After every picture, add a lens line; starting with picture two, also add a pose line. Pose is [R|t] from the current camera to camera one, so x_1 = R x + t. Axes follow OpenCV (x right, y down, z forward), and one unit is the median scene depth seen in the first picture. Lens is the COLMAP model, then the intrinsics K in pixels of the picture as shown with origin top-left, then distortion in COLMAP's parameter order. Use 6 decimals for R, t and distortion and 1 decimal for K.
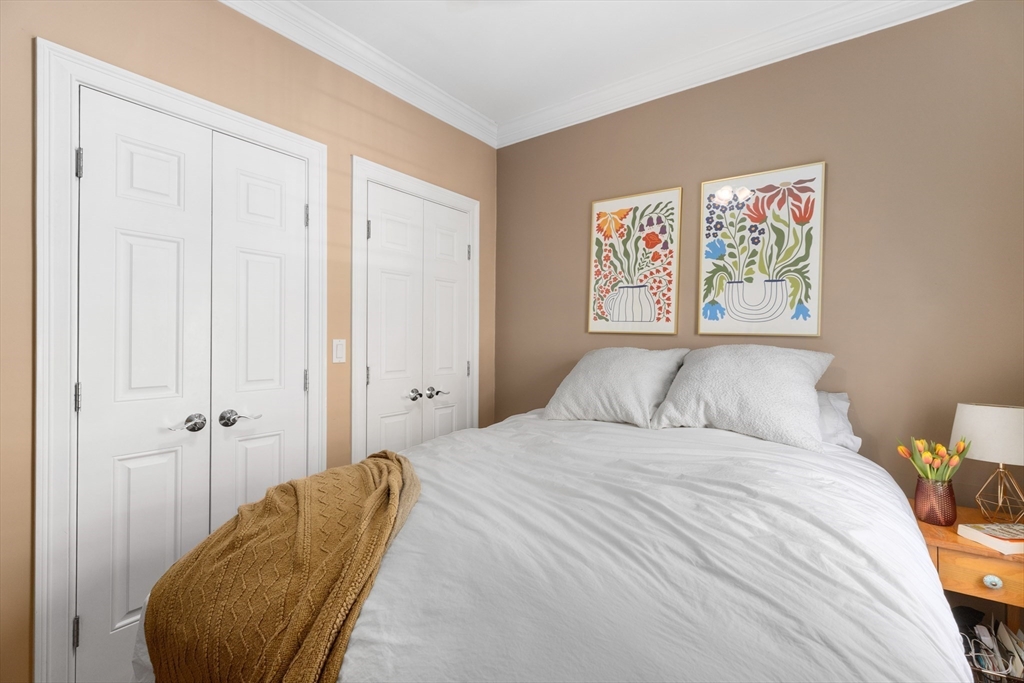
lens RADIAL K [[467.9, 0, 508.3], [0, 467.9, 345.7], [0, 0, 1]] dist [0.004665, 0.000073]
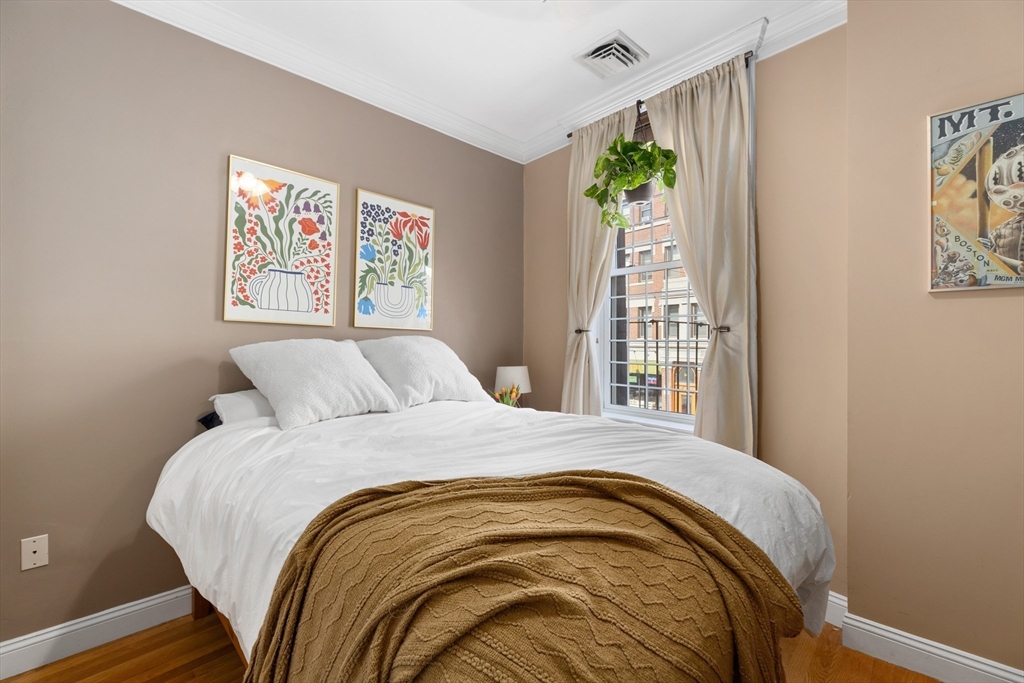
lens RADIAL K [[467.9, 0, 508.3], [0, 467.9, 345.7], [0, 0, 1]] dist [0.004665, 0.000073]
pose [[0.135800, -0.013772, 0.990641, -0.596690], [0.009348, 0.999877, 0.012619, 0.008762], [-0.990692, 0.007546, 0.135912, 0.479629]]
